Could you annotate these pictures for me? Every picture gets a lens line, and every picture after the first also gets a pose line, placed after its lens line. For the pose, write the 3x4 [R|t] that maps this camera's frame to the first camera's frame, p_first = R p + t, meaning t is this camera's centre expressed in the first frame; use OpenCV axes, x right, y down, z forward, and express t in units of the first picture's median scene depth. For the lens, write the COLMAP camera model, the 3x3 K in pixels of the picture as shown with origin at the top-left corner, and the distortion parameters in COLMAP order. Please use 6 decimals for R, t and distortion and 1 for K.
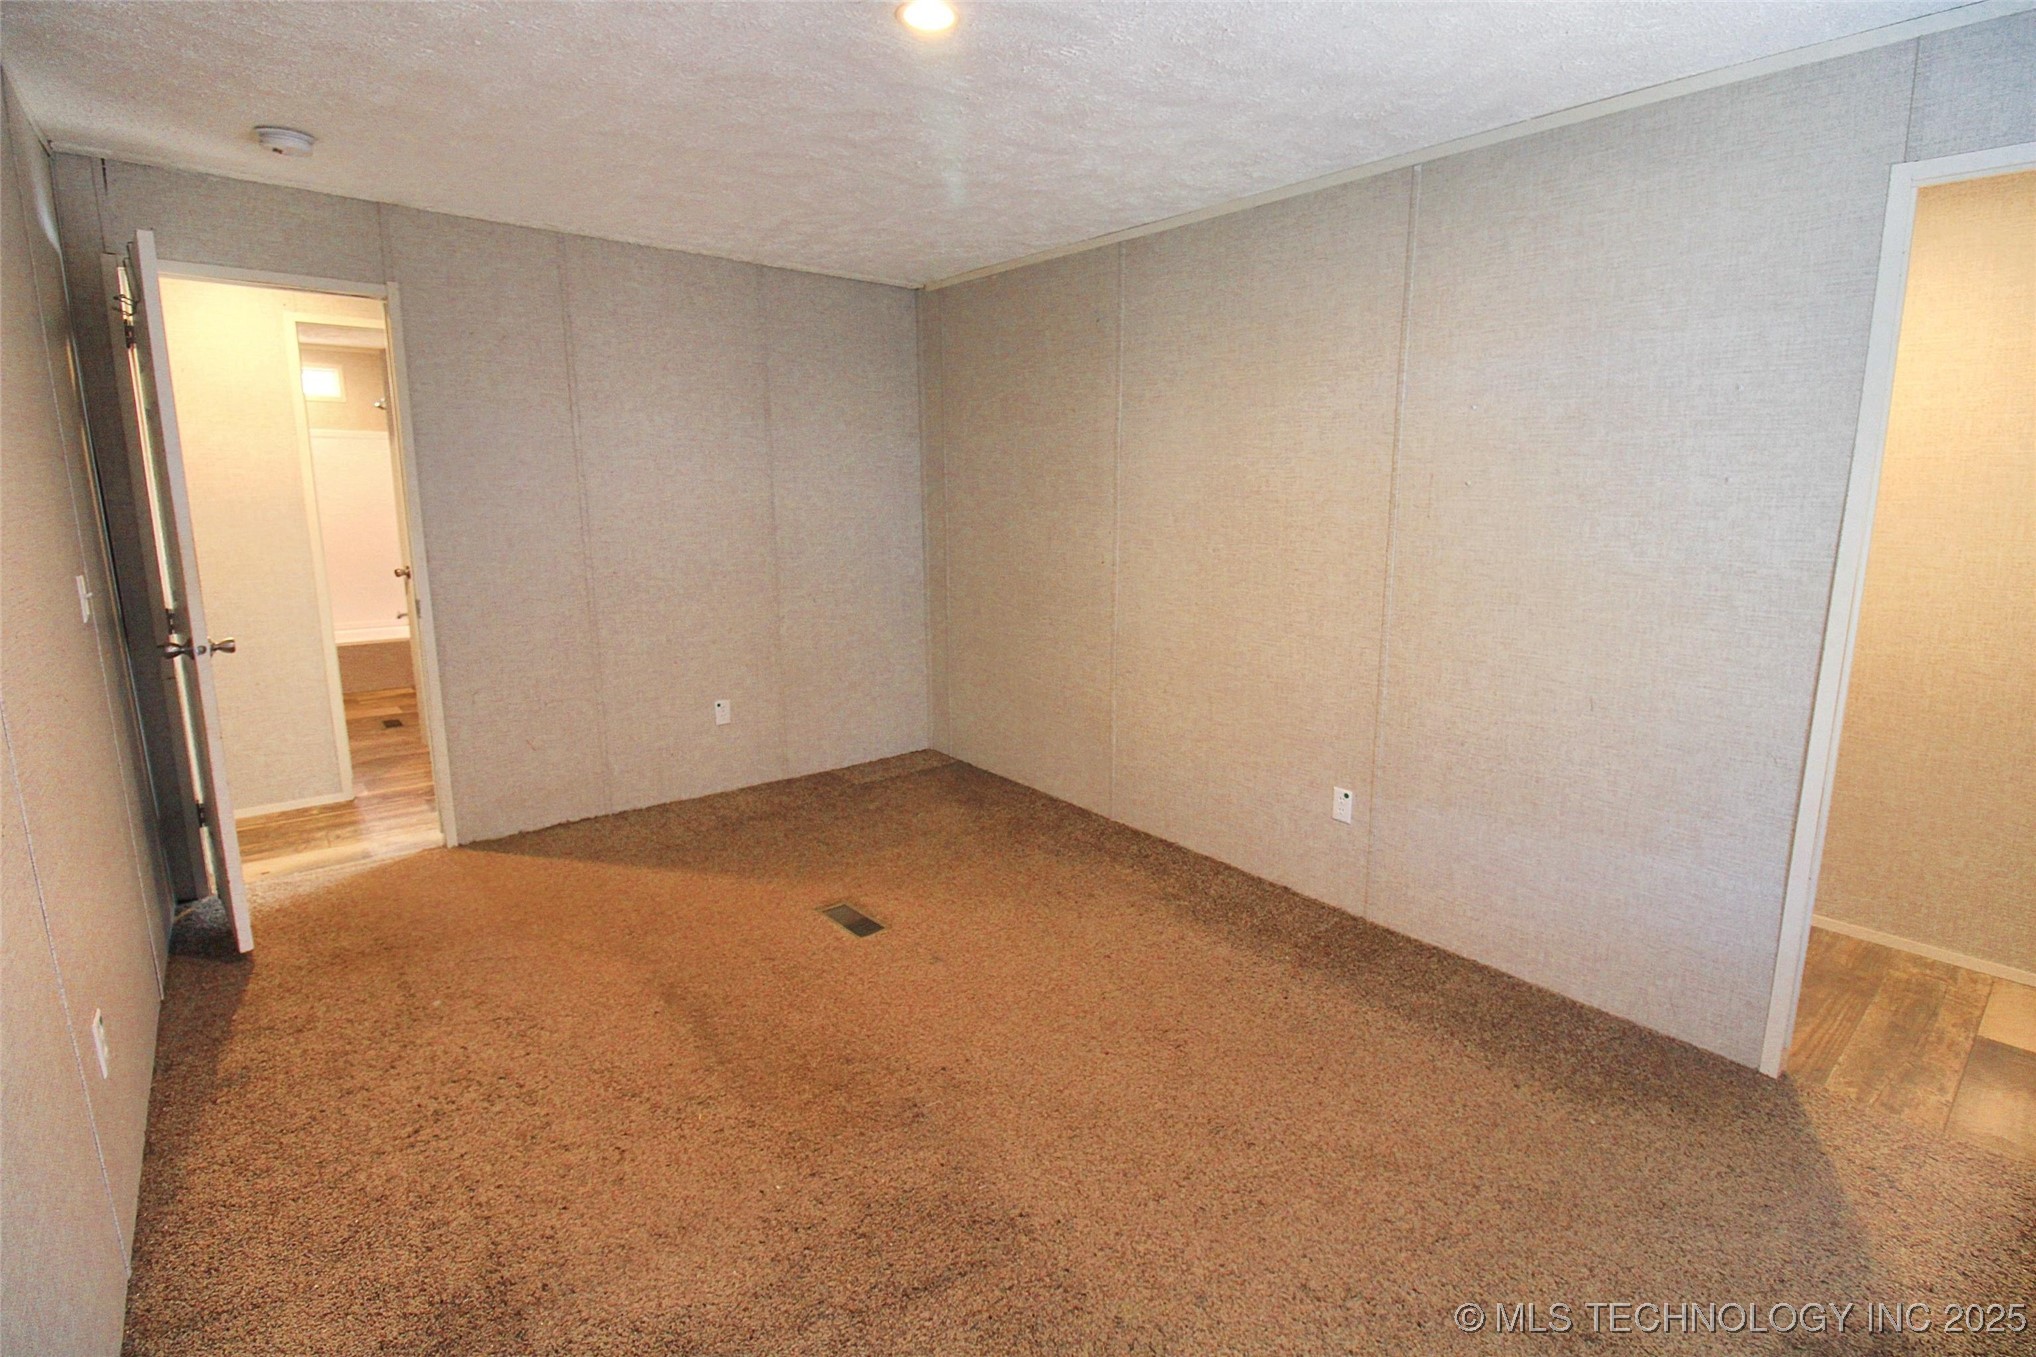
lens RADIAL K [[935.5, 0, 1018.0], [0, 935.5, 632.7], [0, 0, 1]] dist [-0.000936, -0.000324]
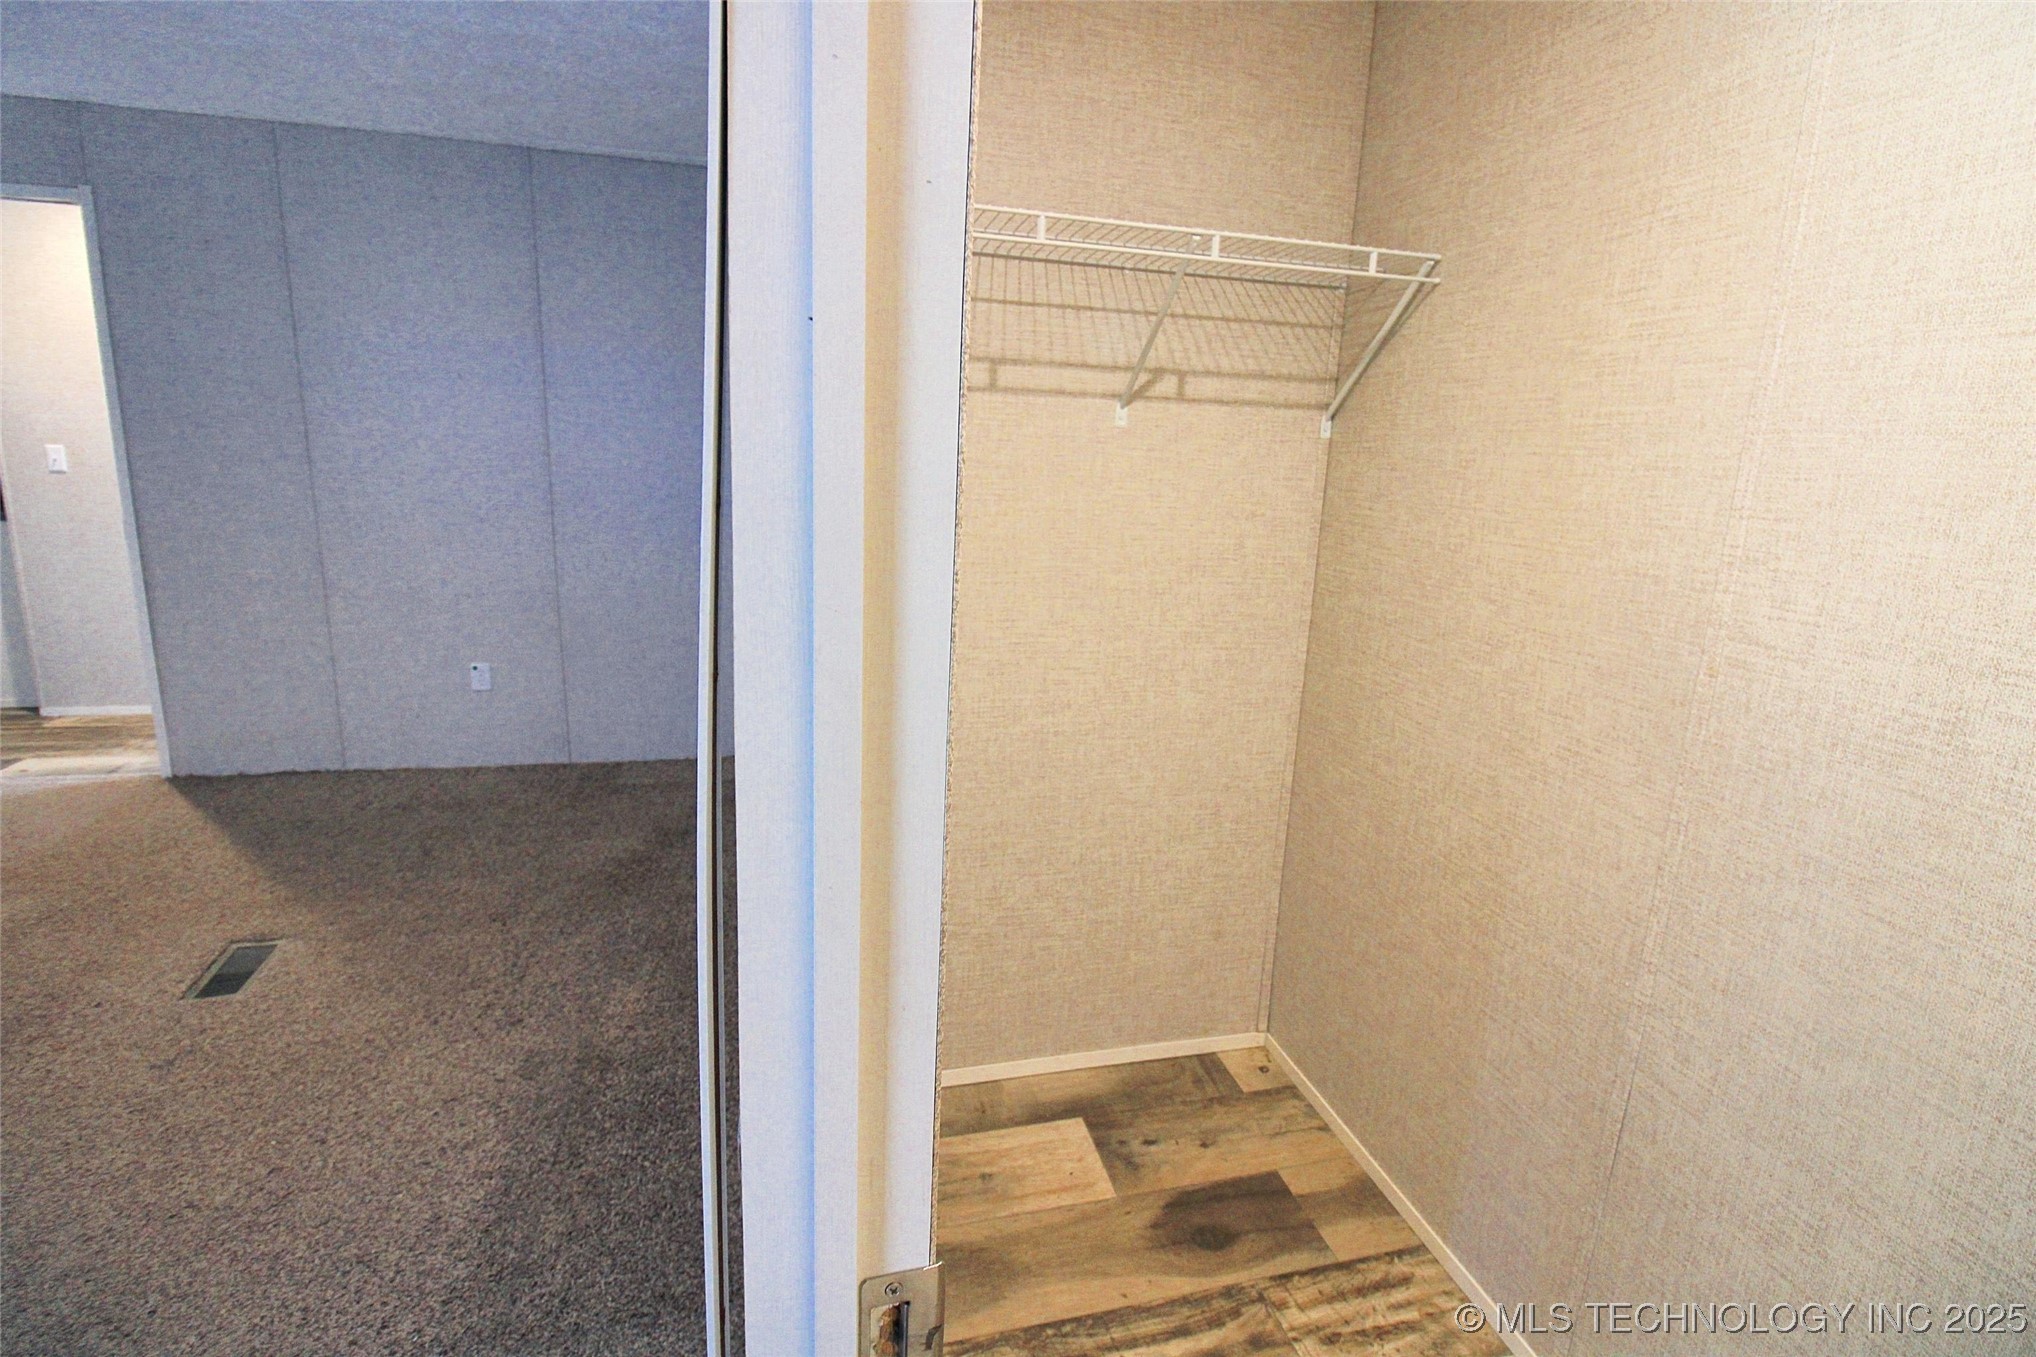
lens RADIAL K [[939.4, 0, 1023.7], [0, 939.4, 635.7], [0, 0, 1]] dist [-0.000773, -0.011643]
pose [[0.908812, 0.116212, -0.400693, 0.582133], [-0.103001, 0.993191, 0.054438, -0.062131], [0.404291, -0.008202, 0.914594, 0.480983]]
